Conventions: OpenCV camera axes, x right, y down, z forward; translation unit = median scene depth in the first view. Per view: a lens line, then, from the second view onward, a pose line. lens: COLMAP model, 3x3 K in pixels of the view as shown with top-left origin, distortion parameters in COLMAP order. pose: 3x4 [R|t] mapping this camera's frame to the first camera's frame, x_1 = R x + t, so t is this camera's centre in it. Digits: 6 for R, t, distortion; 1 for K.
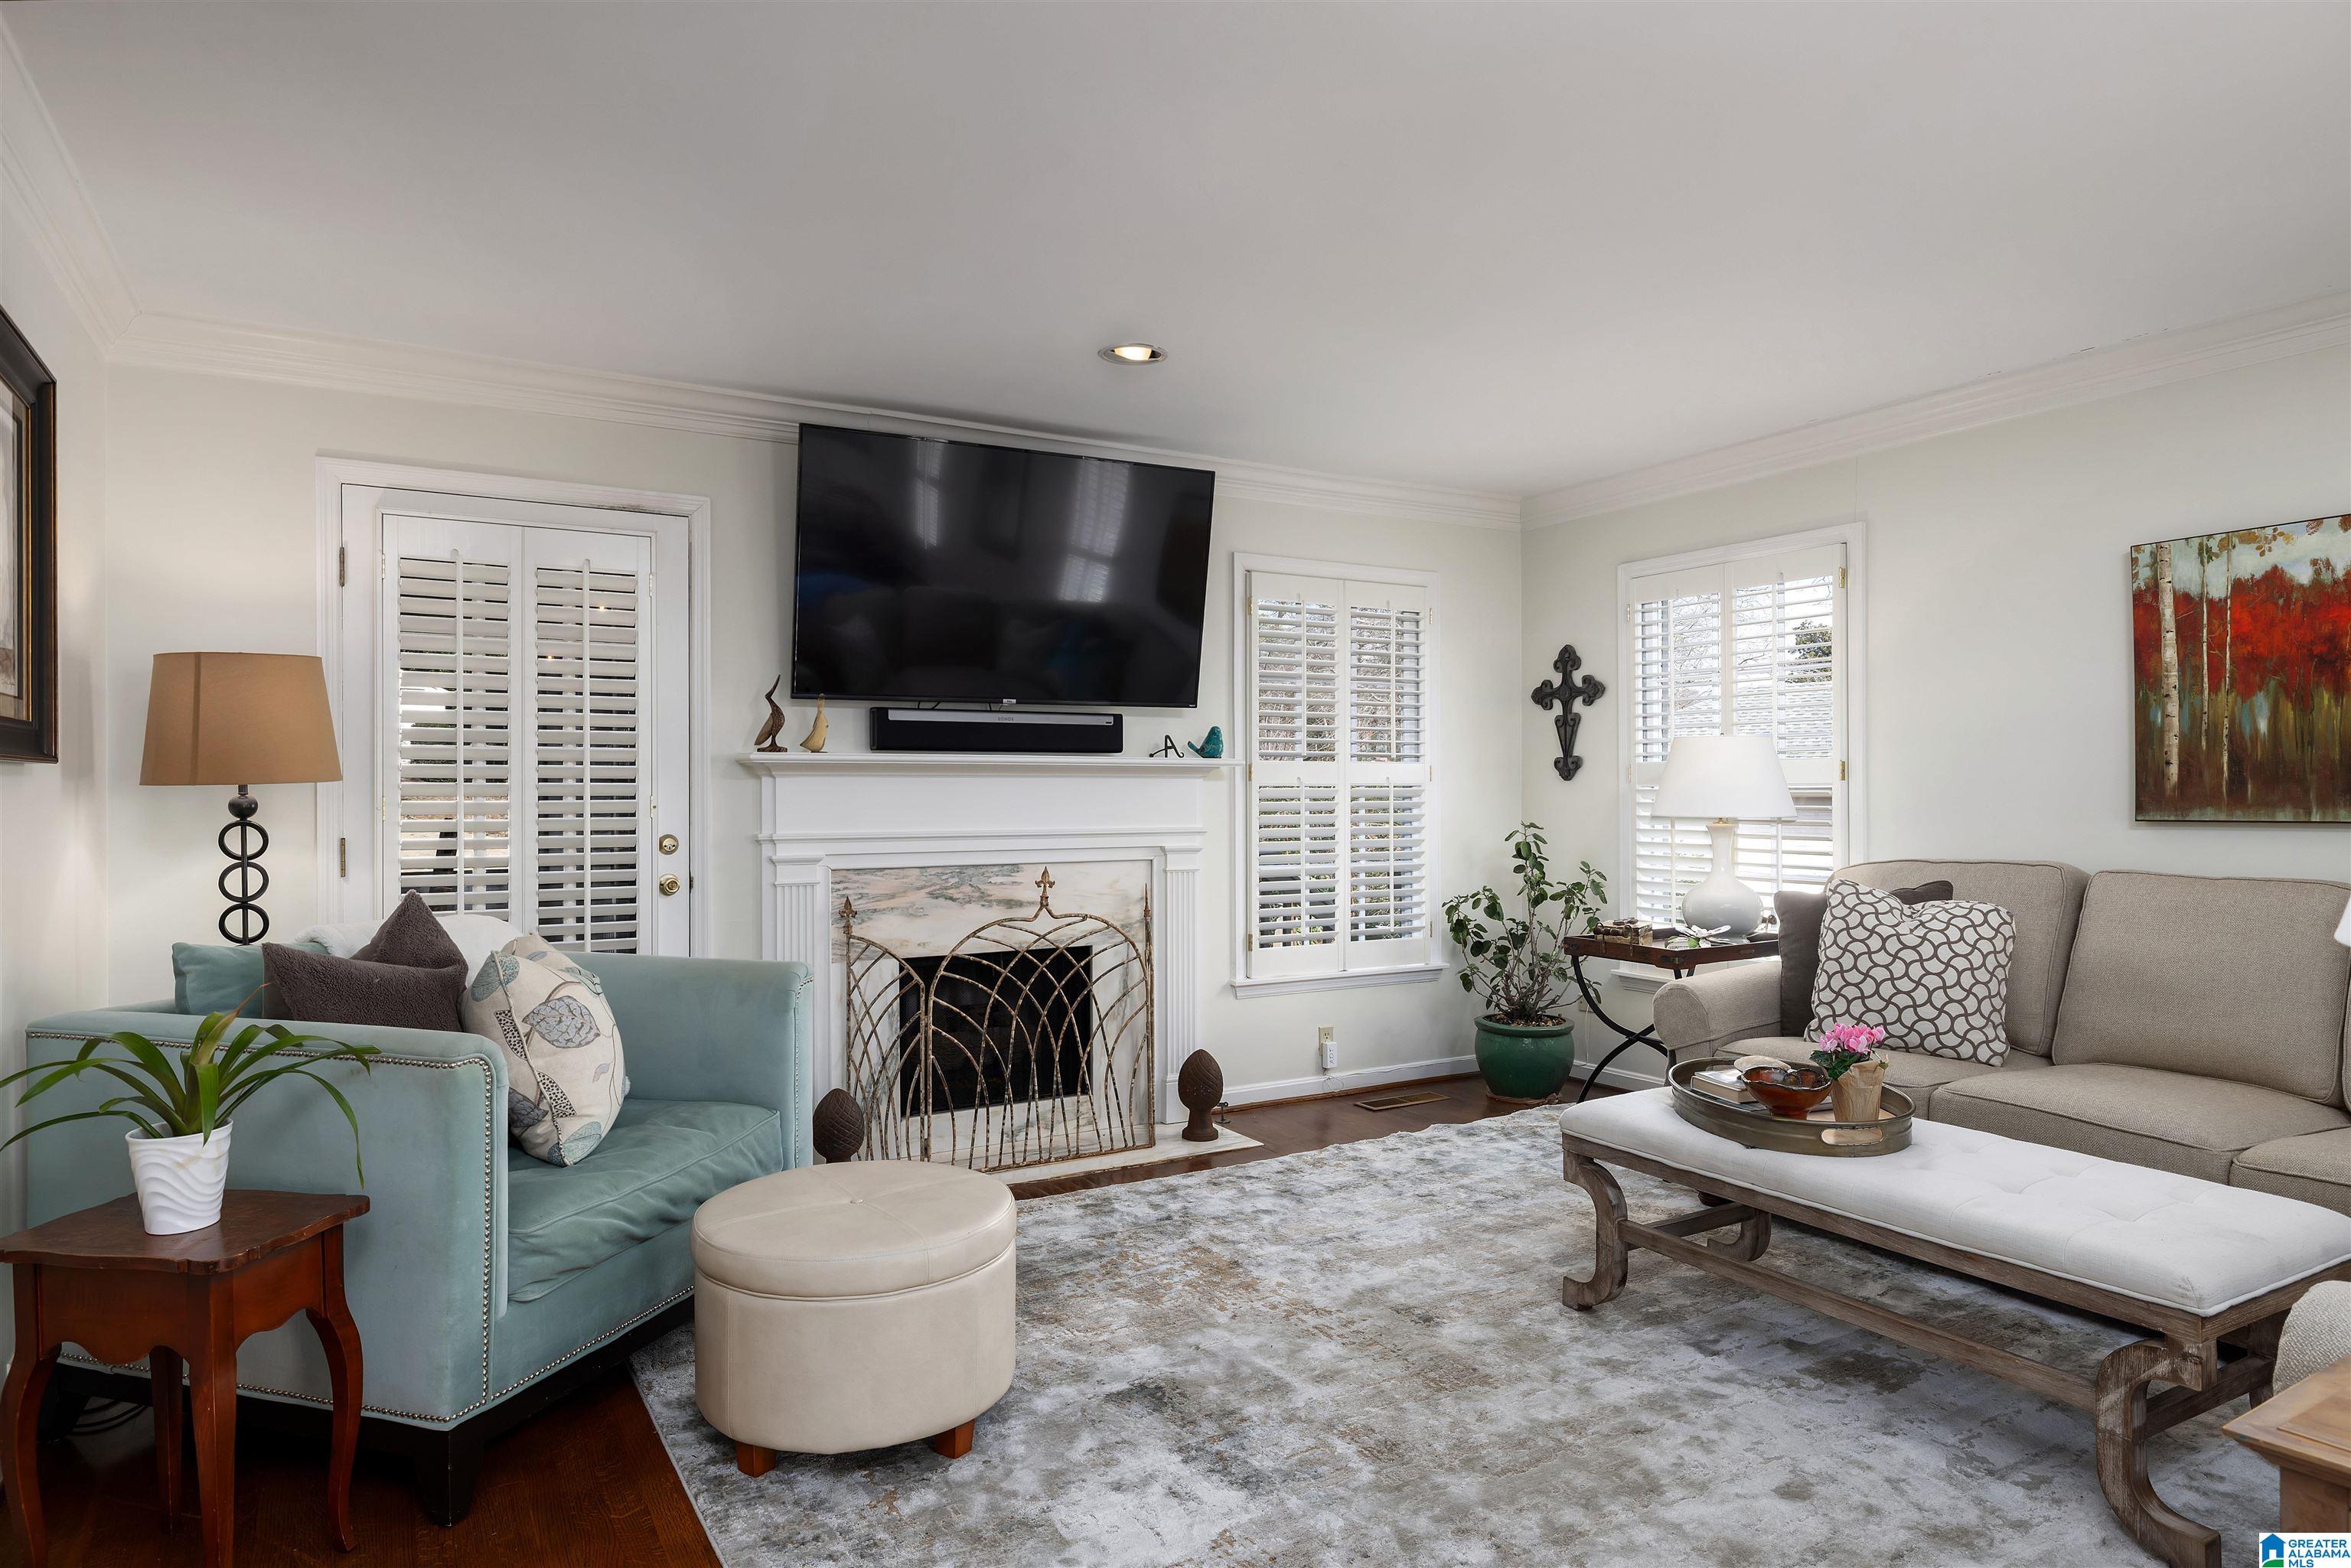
lens RADIAL K [[1363.0, 0, 1175.5], [0, 1363.0, 784.0], [0, 0, 1]] dist [0.002372, 0.000406]
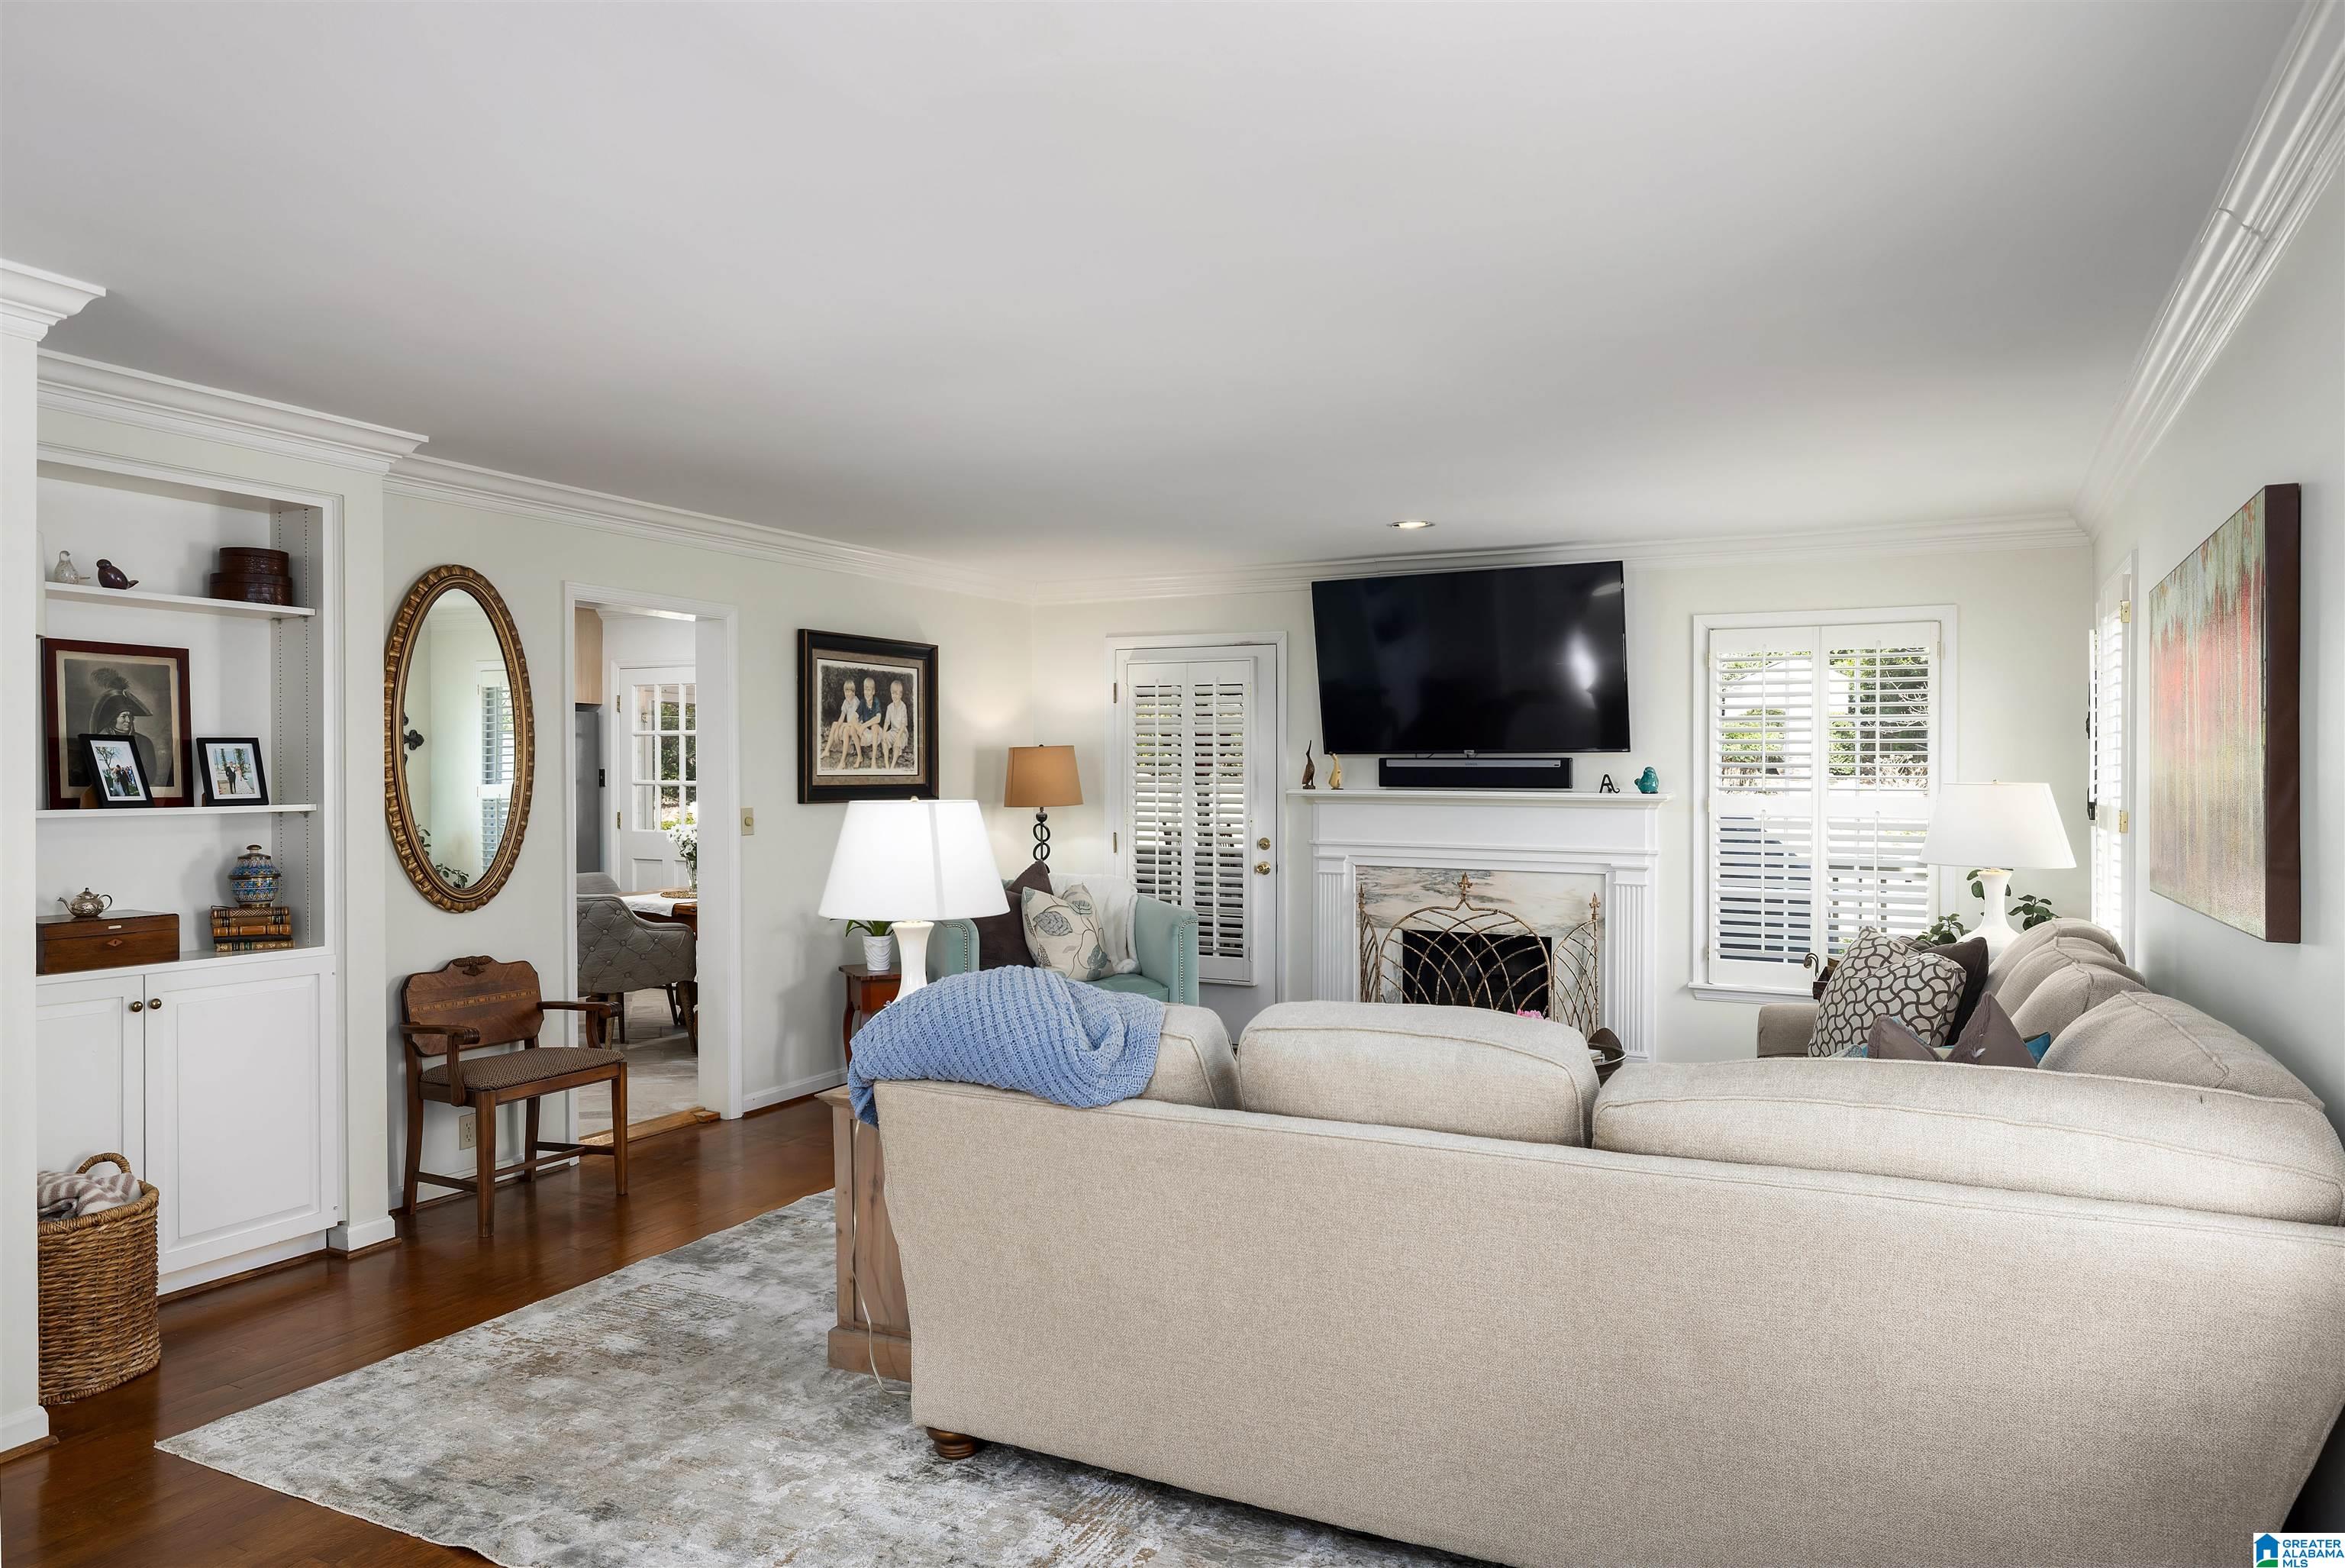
lens RADIAL K [[1546.2, 0, 1172.5], [0, 1546.2, 784.0], [0, 0, 1]] dist [0.000619, -0.000047]
pose [[0.546060, 0.015171, -0.837609, 1.079557], [-0.002074, 0.999857, 0.016758, -0.056421], [0.837744, -0.007414, 0.546013, -0.111812]]
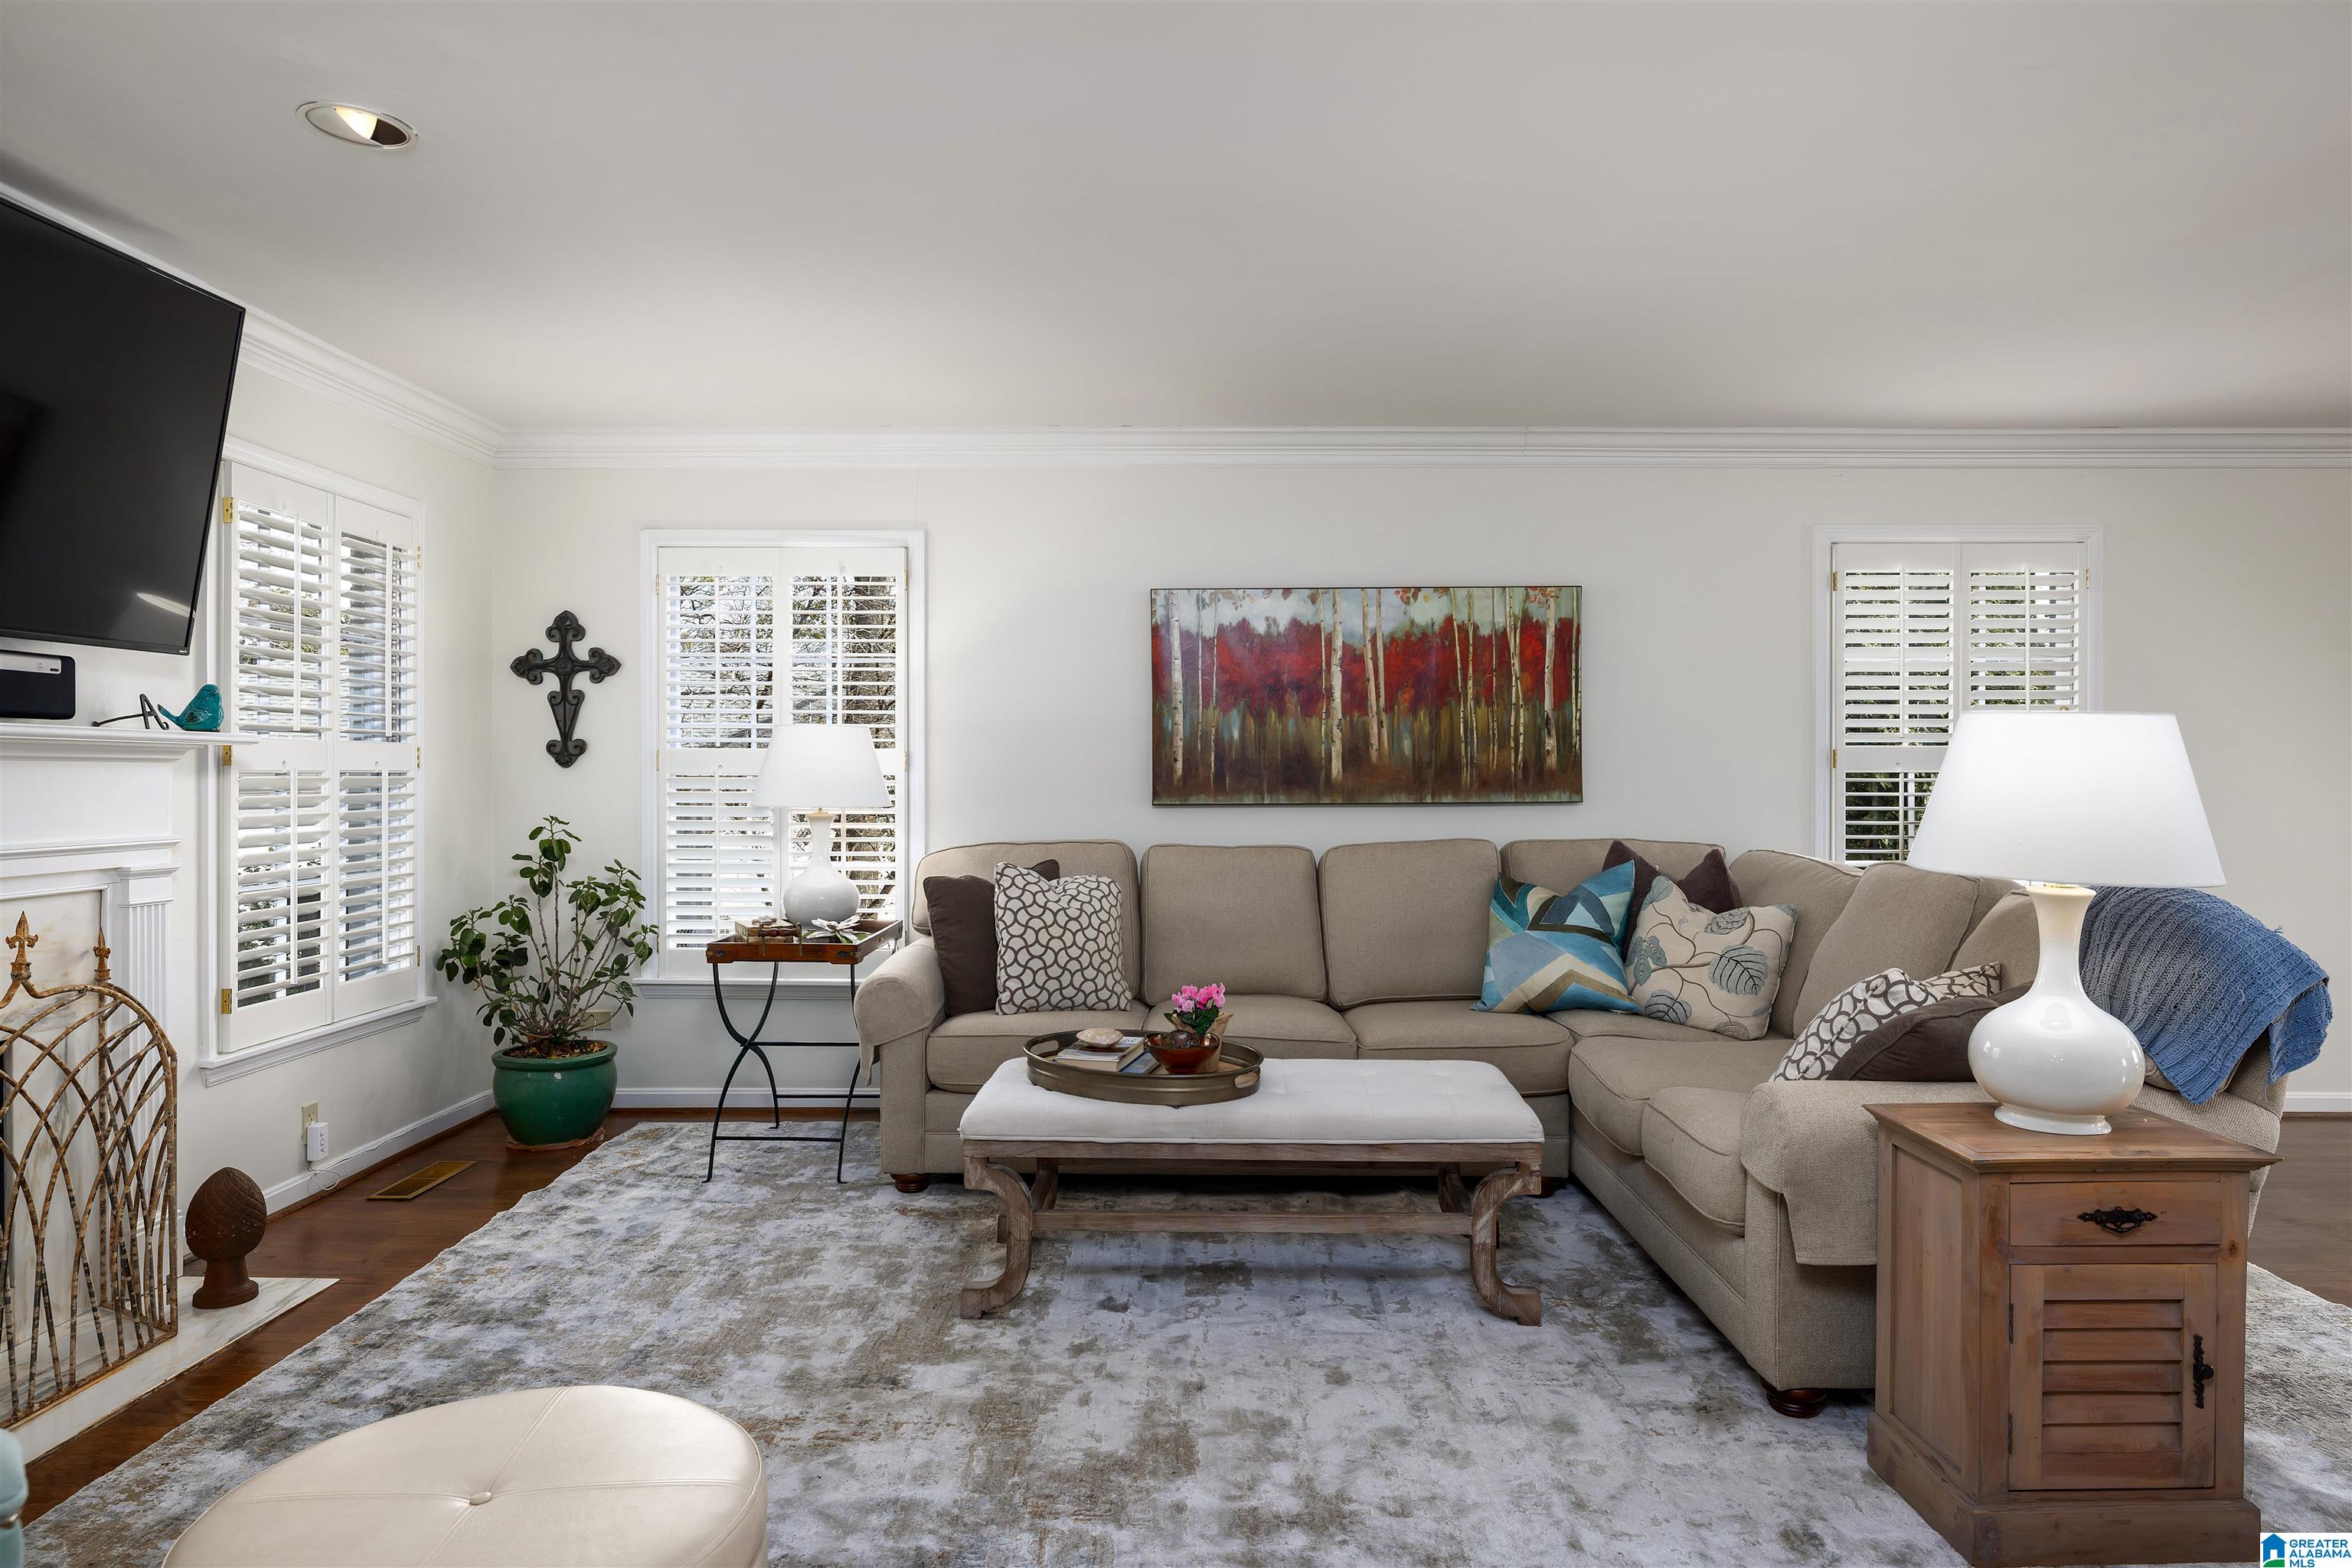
lens RADIAL K [[1403.2, 0, 1176.0], [0, 1403.2, 784.0], [0, 0, 1]] dist [-0.000759, -0.002539]
pose [[0.514285, -0.002129, 0.857616, -0.363328], [-0.008171, 0.999939, 0.007382, -0.002385], [-0.857580, -0.010804, 0.514237, 0.274660]]
